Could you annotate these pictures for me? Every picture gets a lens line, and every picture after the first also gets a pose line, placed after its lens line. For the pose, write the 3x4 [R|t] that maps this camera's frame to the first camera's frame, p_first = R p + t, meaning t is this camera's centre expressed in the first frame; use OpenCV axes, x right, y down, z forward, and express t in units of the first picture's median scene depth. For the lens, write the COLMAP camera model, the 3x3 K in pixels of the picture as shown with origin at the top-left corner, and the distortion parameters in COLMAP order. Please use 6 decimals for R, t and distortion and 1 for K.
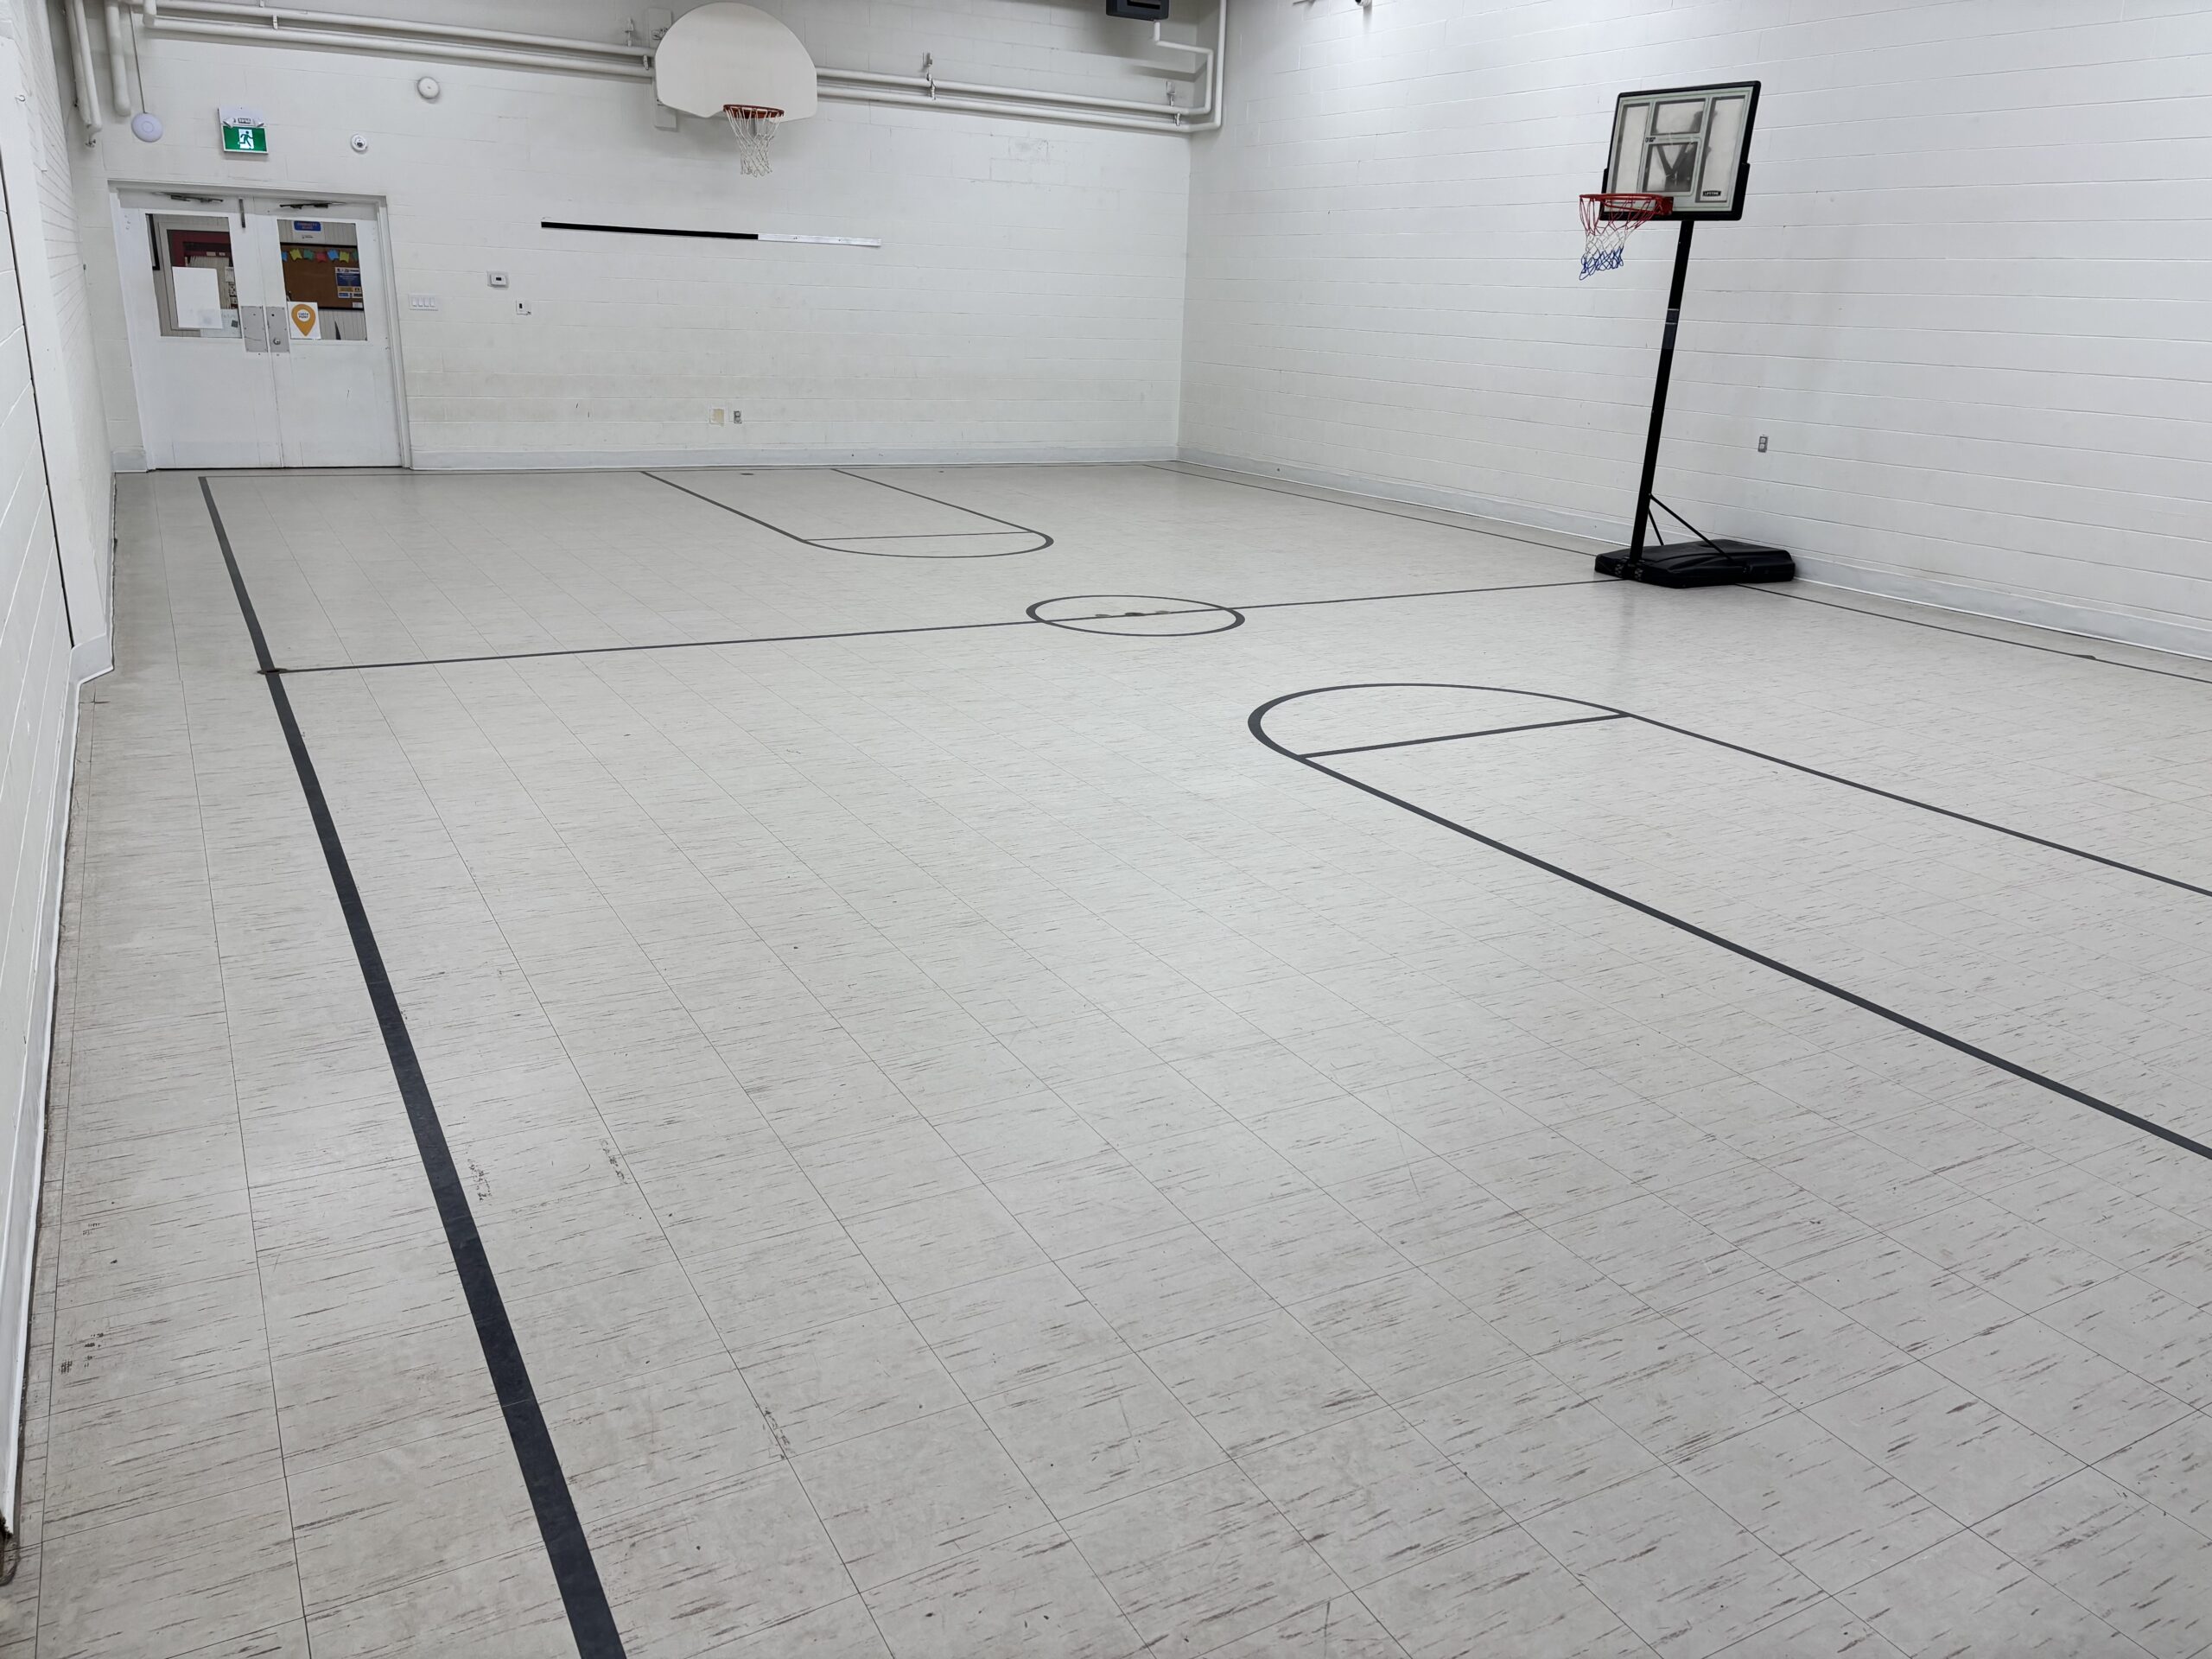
lens RADIAL K [[1660.3, 0, 1120.2], [0, 1660.3, 799.1], [0, 0, 1]] dist [0.051092, -0.044520]
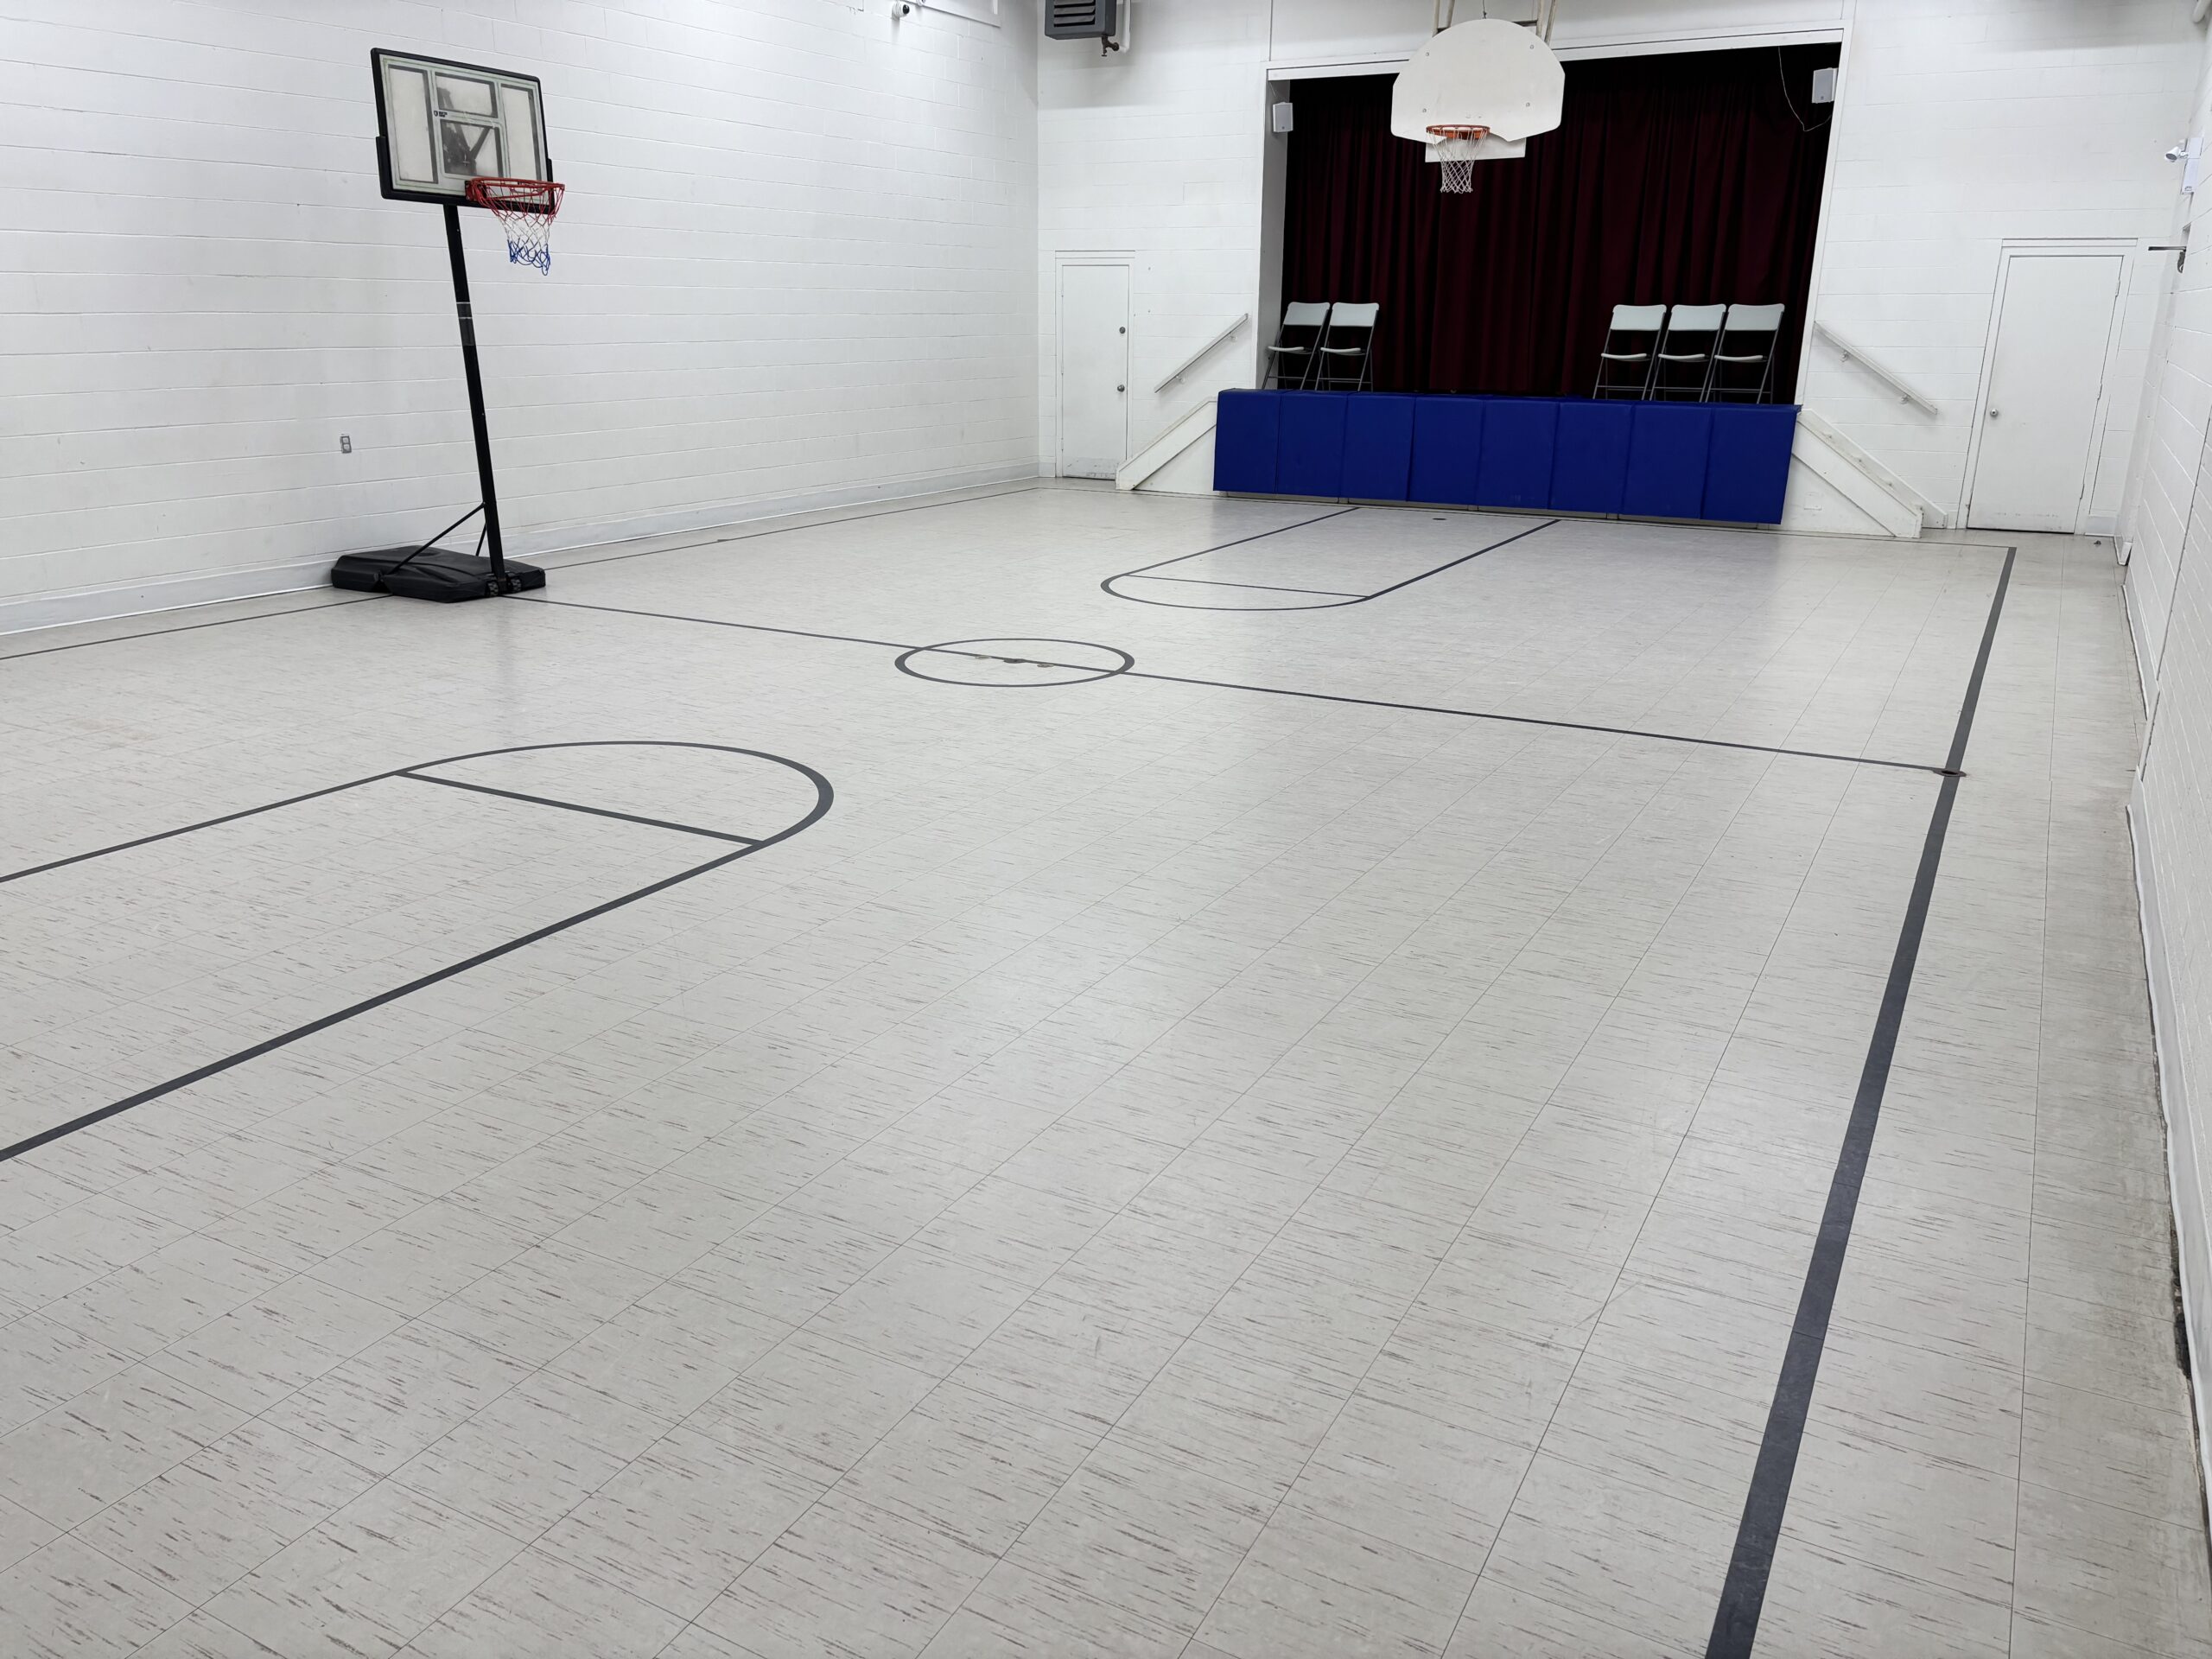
lens RADIAL K [[1660.3, 0, 1110.8], [0, 1660.3, 824.6], [0, 0, 1]] dist [0.051092, -0.044520]
pose [[-0.527286, -0.290001, 0.798667, -0.690229], [0.224564, 0.858969, 0.460156, -0.394496], [-0.819476, 0.421985, -0.387798, 1.199713]]
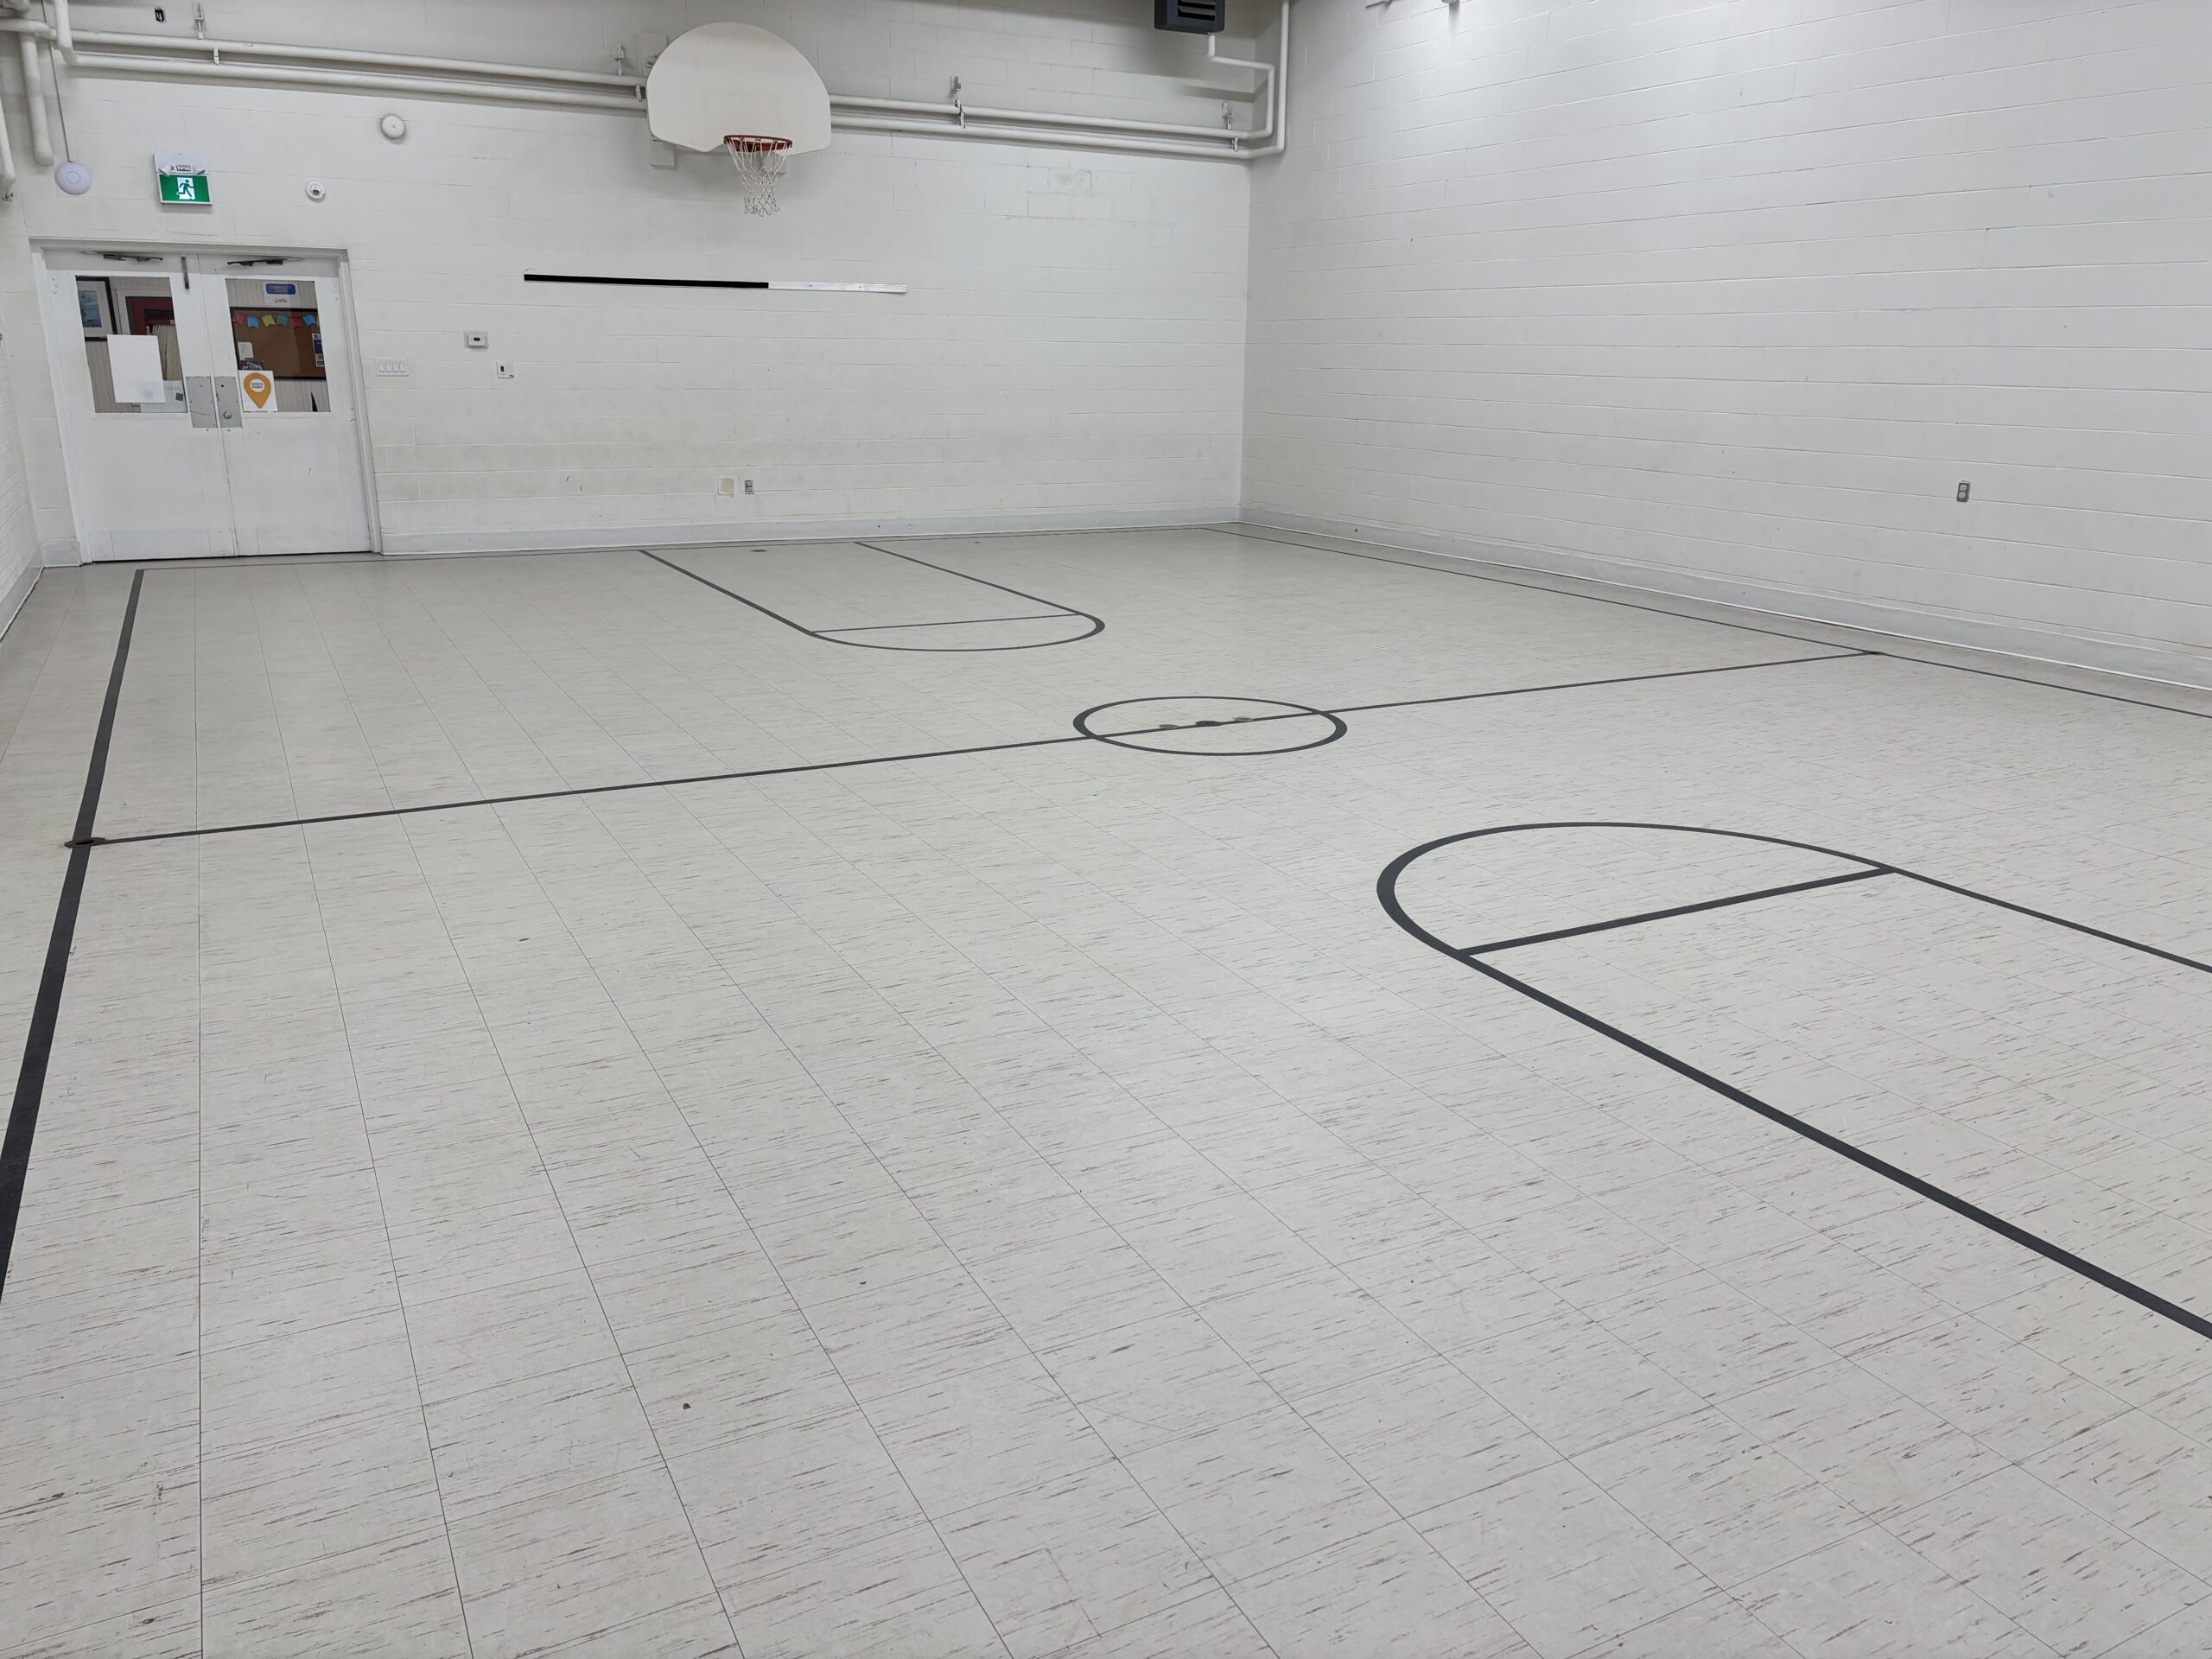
lens RADIAL K [[1660.3, 0, 1112.2], [0, 1660.3, 812.9], [0, 0, 1]] dist [0.051092, -0.044520]
pose [[0.999227, -0.016430, -0.035723, -0.008748], [0.015581, 0.999593, -0.023917, -0.044386], [0.036101, 0.023342, 0.999075, 0.176276]]
